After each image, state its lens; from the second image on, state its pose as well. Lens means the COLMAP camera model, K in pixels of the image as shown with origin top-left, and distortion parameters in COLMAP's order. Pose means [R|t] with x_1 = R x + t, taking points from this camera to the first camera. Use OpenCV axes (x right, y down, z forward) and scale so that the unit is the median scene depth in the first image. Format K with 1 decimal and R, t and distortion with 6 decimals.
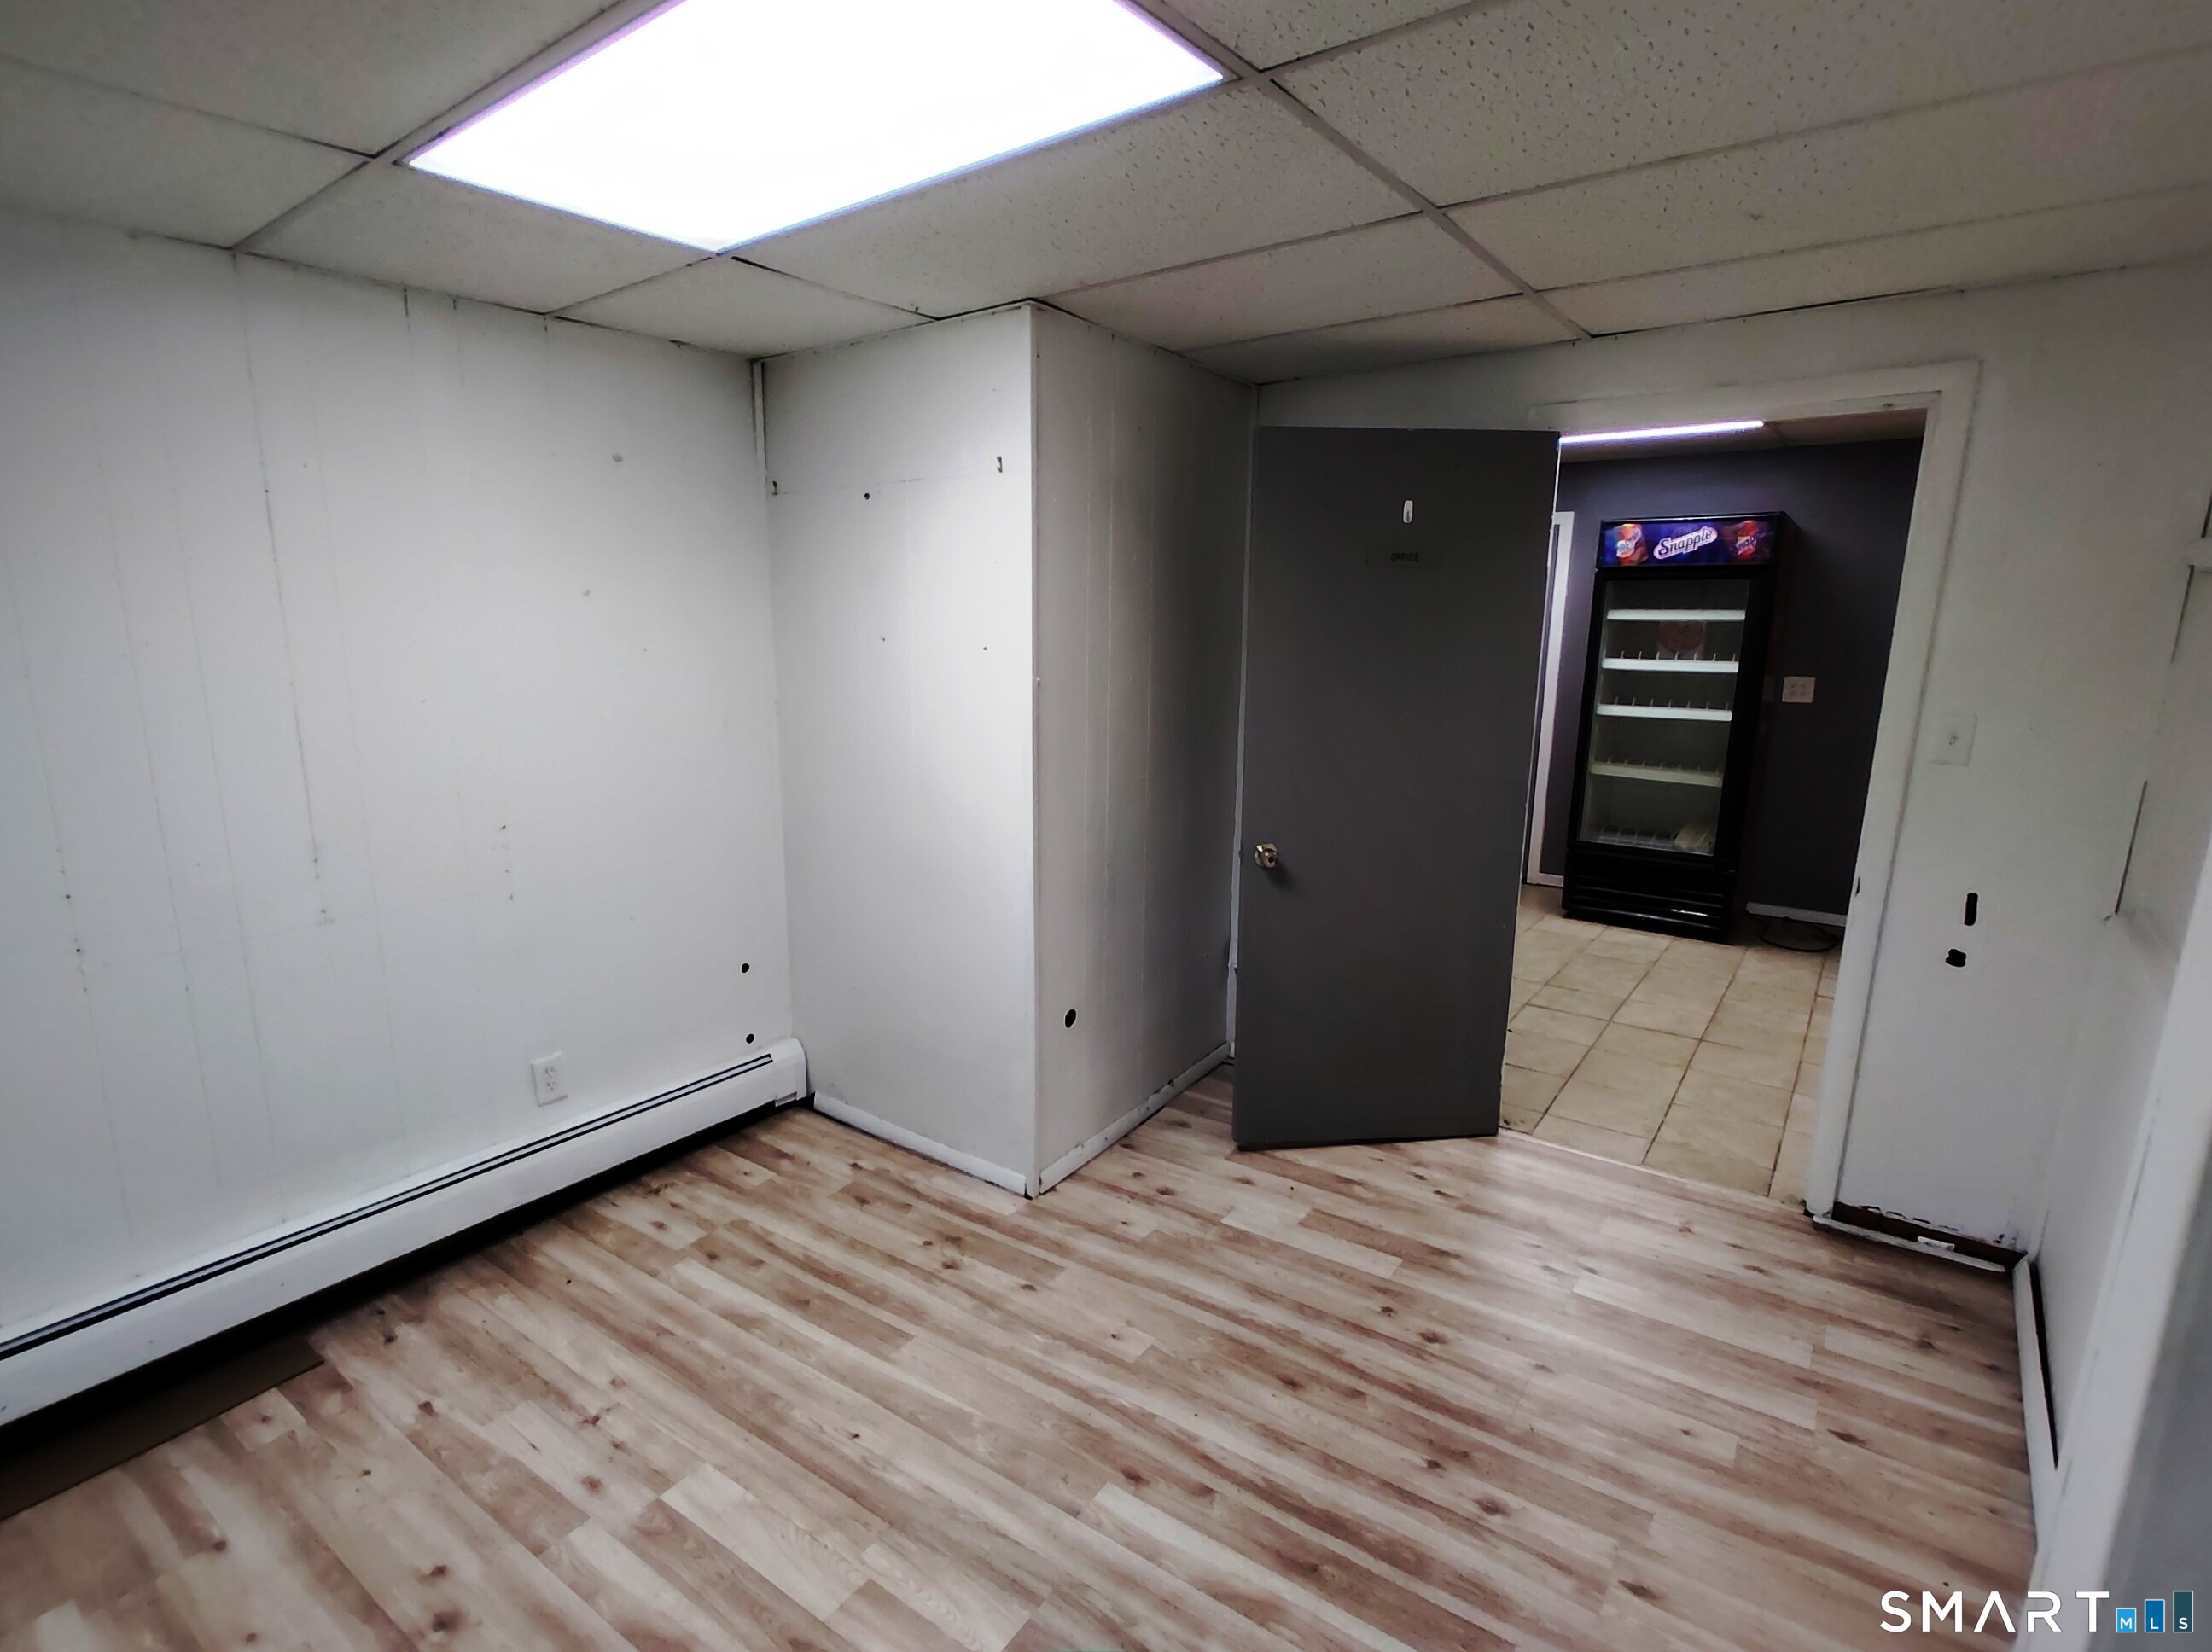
lens RADIAL K [[1083.1, 0, 1137.3], [0, 1083.1, 924.2], [0, 0, 1]] dist [0.003930, 0.002525]
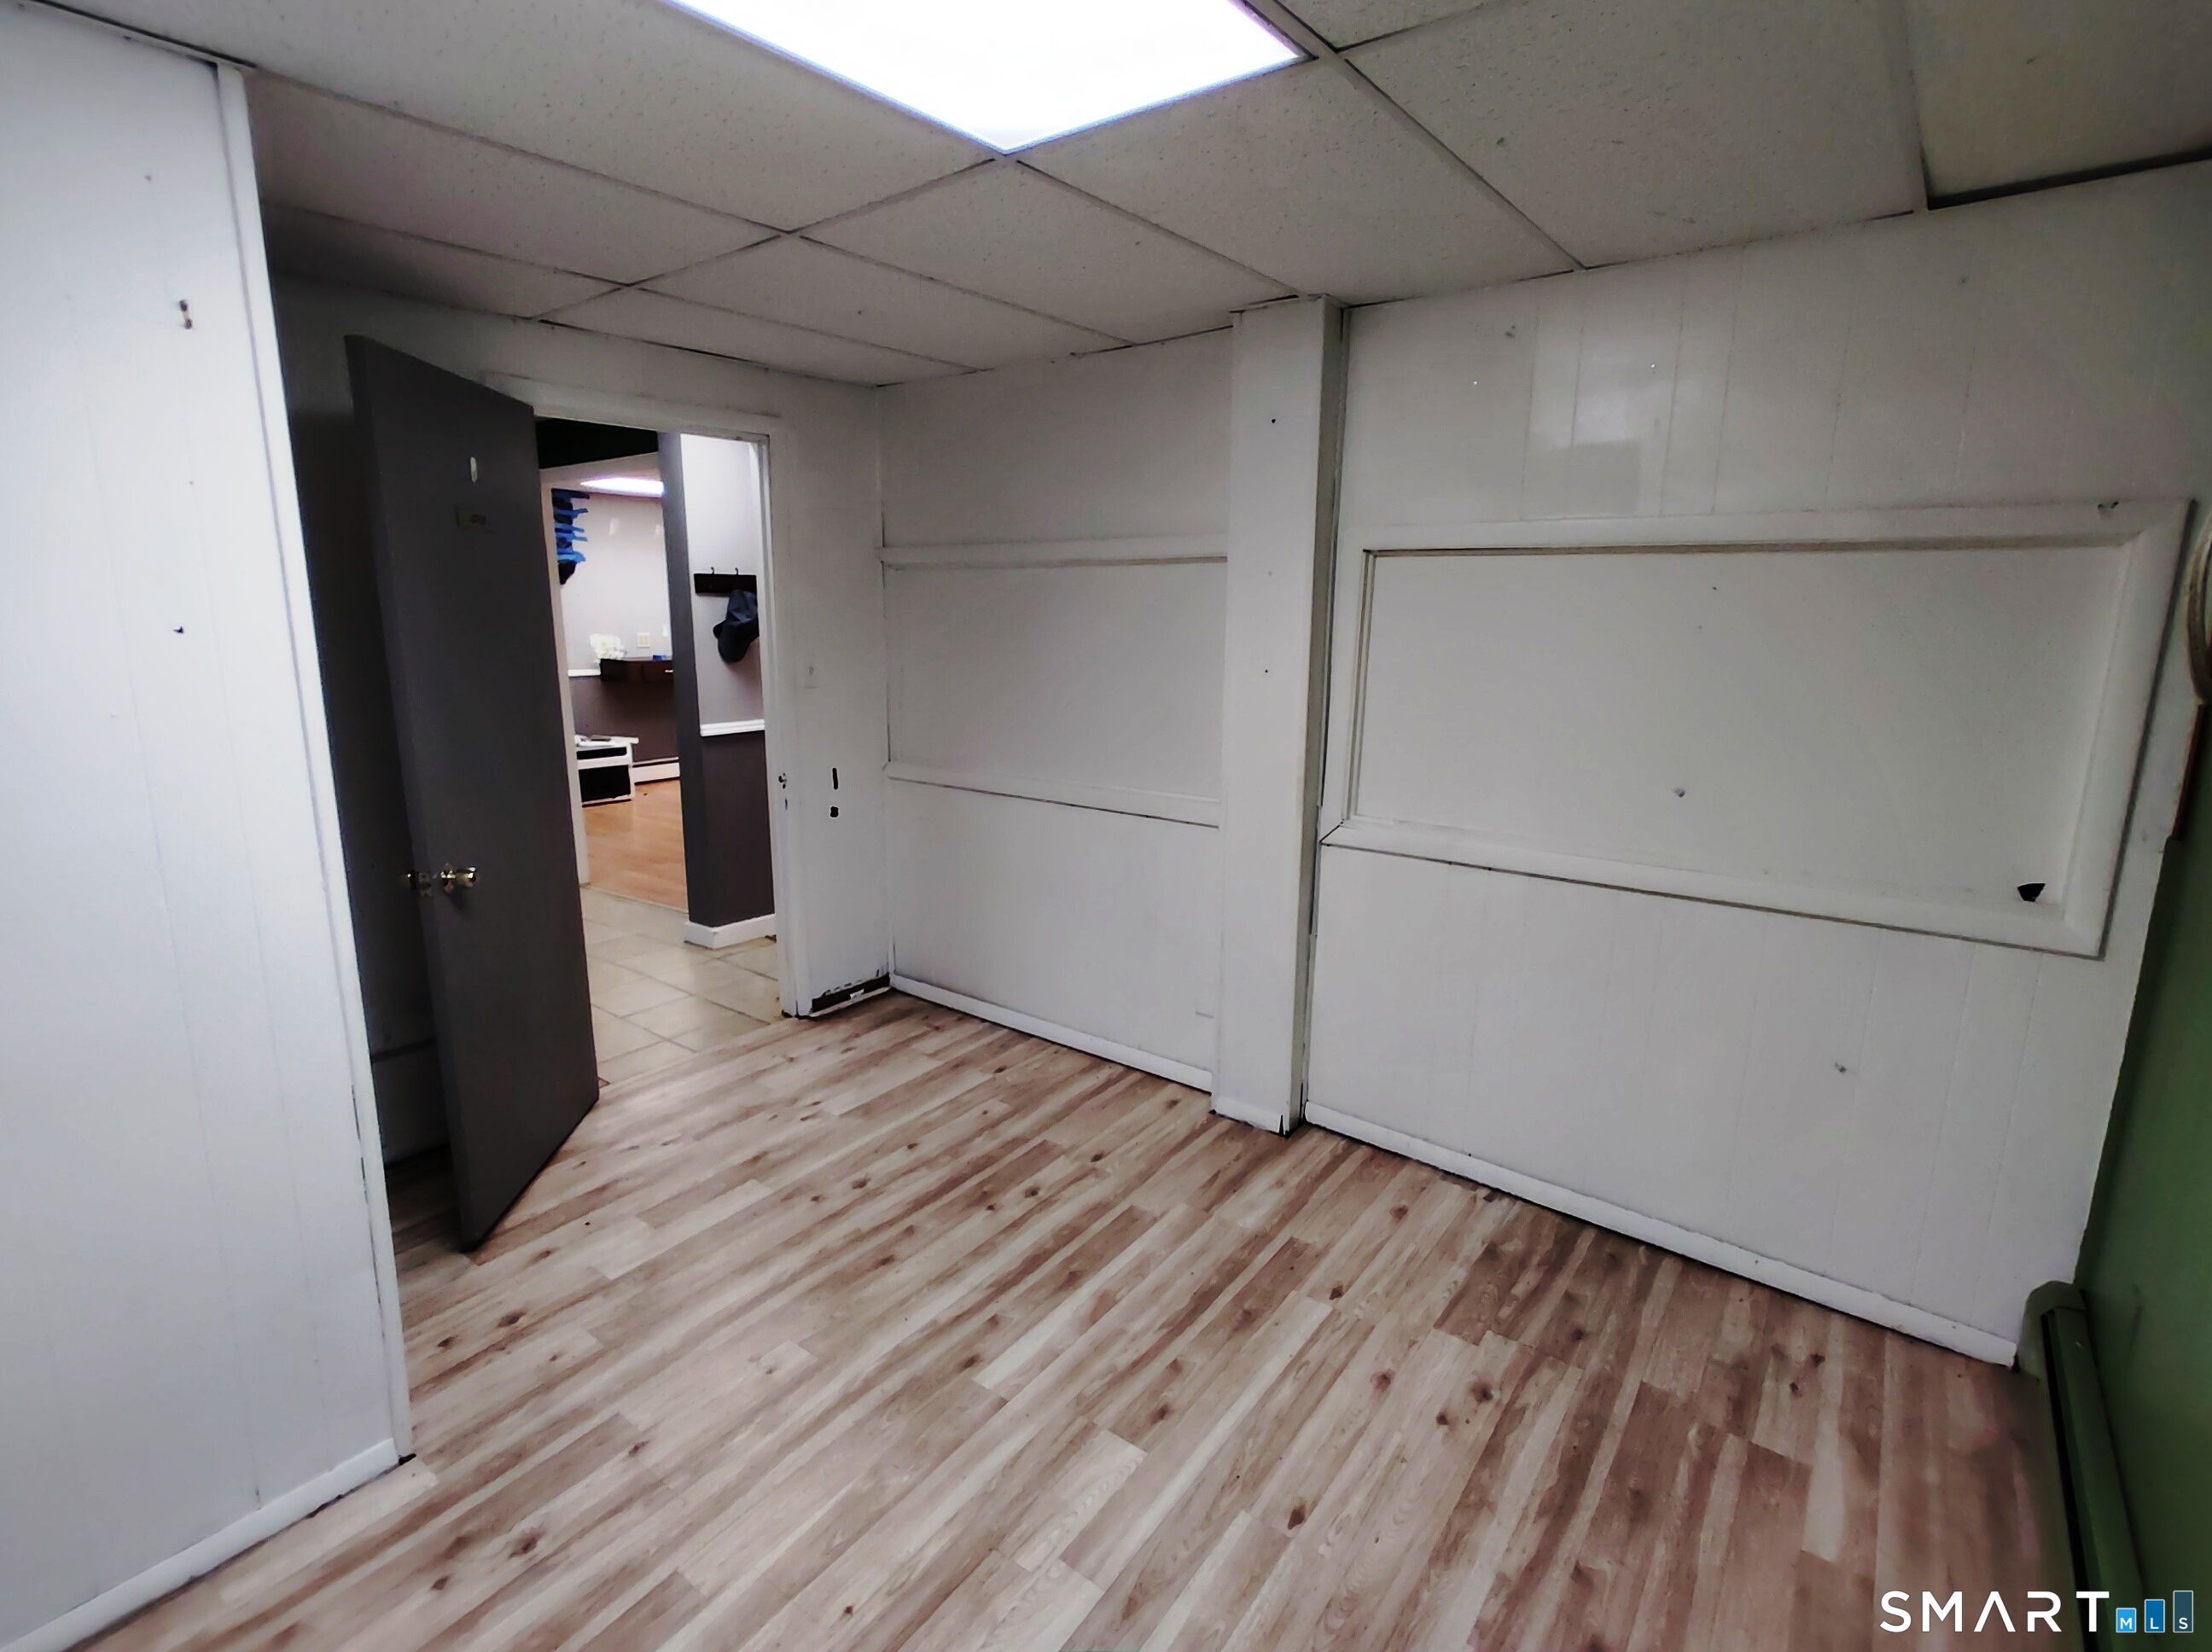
lens RADIAL K [[1083.1, 0, 1102.8], [0, 1083.1, 825.0], [0, 0, 1]] dist [0.003930, 0.002525]
pose [[0.011626, -0.200213, 0.979683, -0.845046], [0.272225, 0.943377, 0.189563, -0.153626], [-0.962163, 0.264490, 0.065471, 0.569636]]
